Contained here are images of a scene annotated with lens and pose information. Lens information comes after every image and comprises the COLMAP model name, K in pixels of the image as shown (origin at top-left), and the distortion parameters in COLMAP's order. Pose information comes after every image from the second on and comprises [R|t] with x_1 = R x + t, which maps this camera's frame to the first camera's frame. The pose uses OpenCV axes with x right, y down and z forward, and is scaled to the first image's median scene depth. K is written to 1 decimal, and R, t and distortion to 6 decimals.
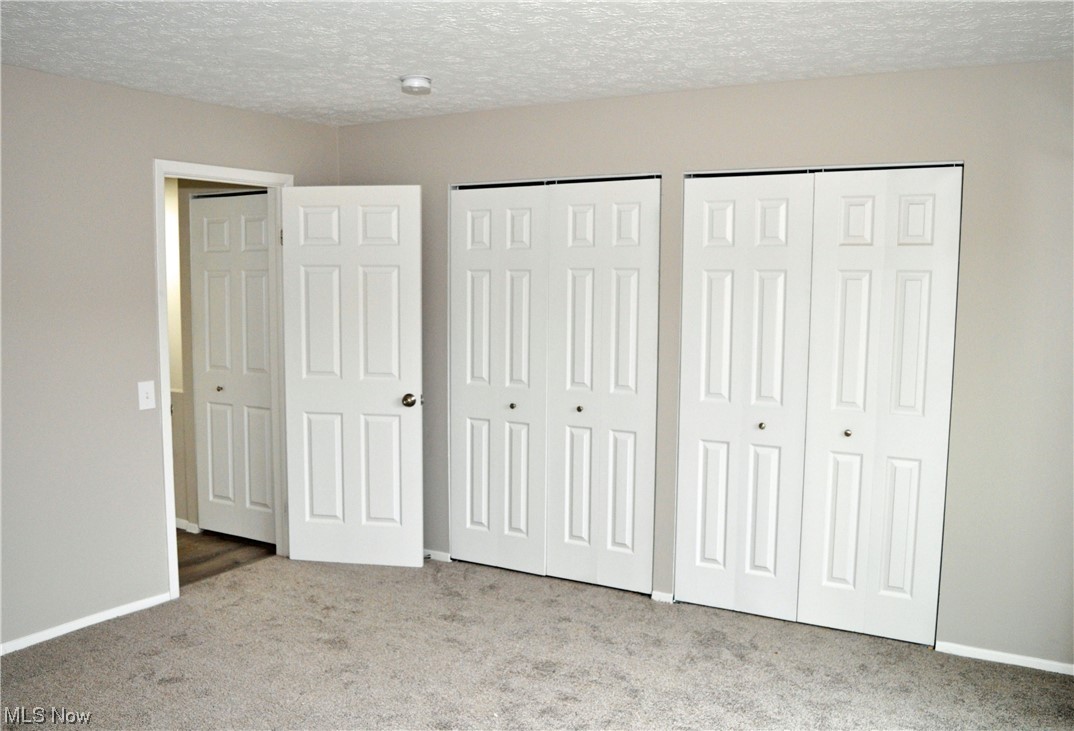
lens RADIAL K [[952.6, 0, 554.2], [0, 952.6, 425.5], [0, 0, 1]] dist [-0.096407, -0.005255]
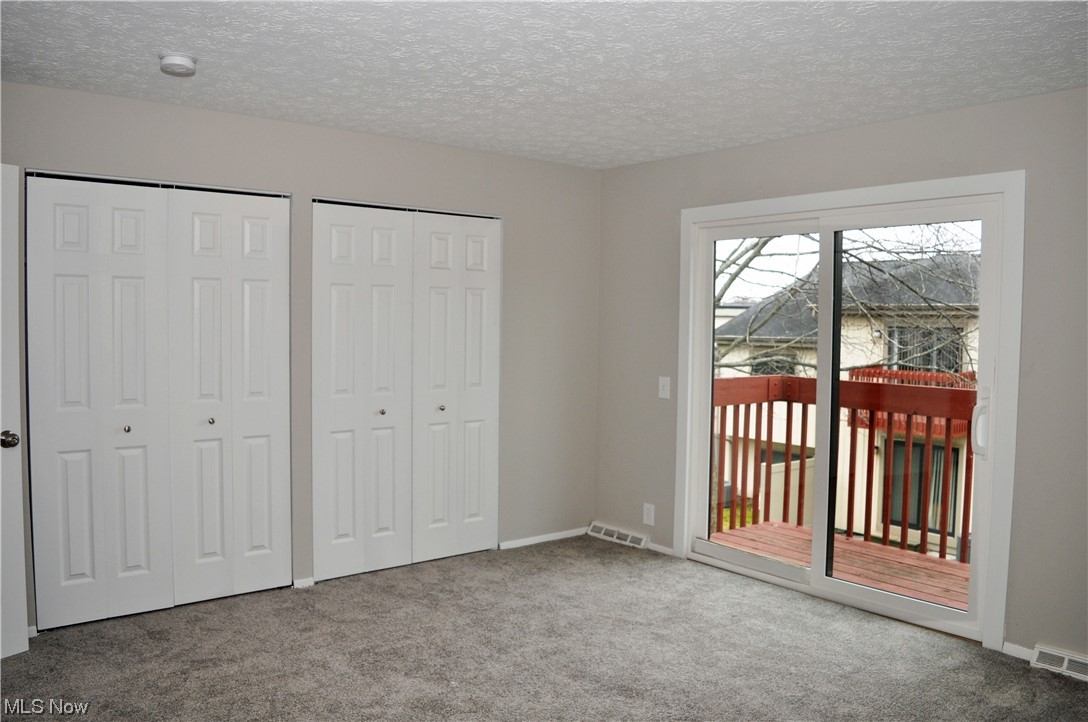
lens RADIAL K [[848.3, 0, 541.2], [0, 848.3, 361.5], [0, 0, 1]] dist [-0.088224, 0.018885]
pose [[0.358070, -0.062882, 0.931575, -0.689124], [0.112477, 0.993369, 0.023820, -0.064741], [-0.926895, 0.096251, 0.362768, 0.392958]]
